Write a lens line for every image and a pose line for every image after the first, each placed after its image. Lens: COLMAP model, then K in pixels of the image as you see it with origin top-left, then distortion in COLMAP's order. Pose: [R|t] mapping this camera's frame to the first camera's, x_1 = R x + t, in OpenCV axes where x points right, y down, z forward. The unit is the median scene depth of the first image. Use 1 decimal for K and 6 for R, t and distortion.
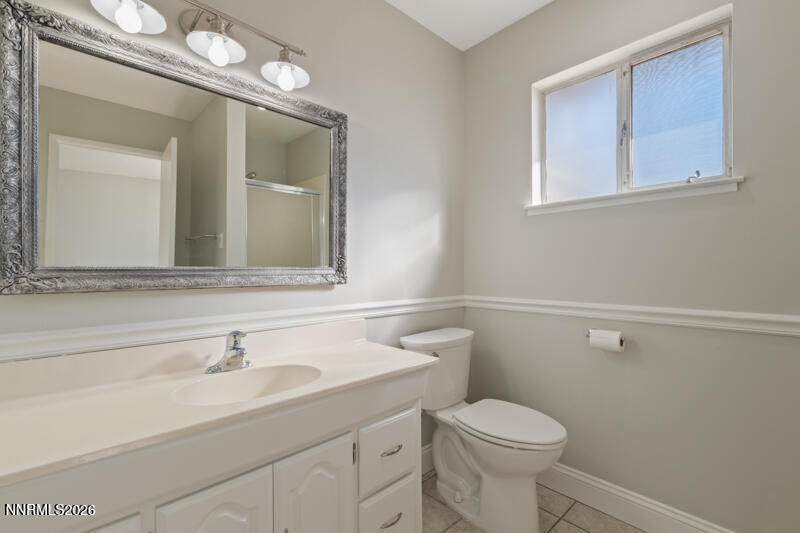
lens RADIAL K [[355.2, 0, 400.9], [0, 355.2, 271.4], [0, 0, 1]] dist [0.007012, -0.000544]
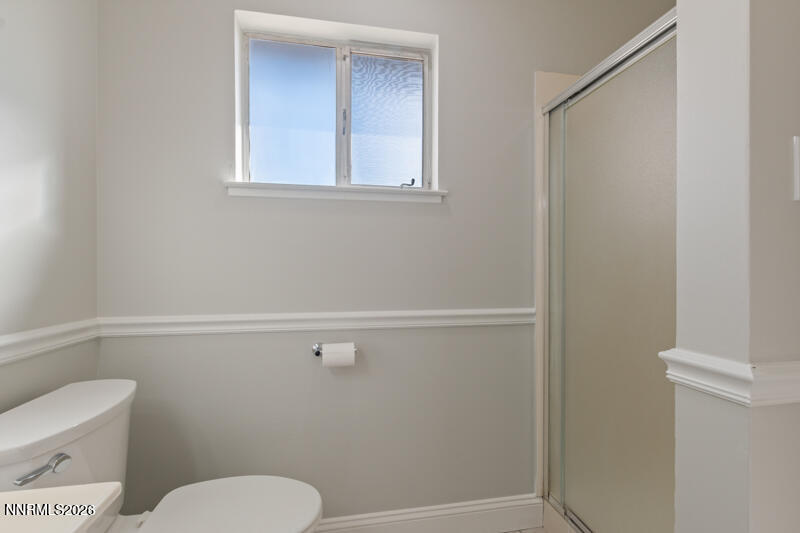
lens RADIAL K [[355.2, 0, 400.9], [0, 355.2, 271.4], [0, 0, 1]] dist [0.007012, -0.000544]
pose [[0.529366, 0.005804, 0.848374, -0.064847], [0.004486, 0.999943, -0.009640, 0.002058], [-0.848382, 0.008909, 0.529310, 0.393568]]
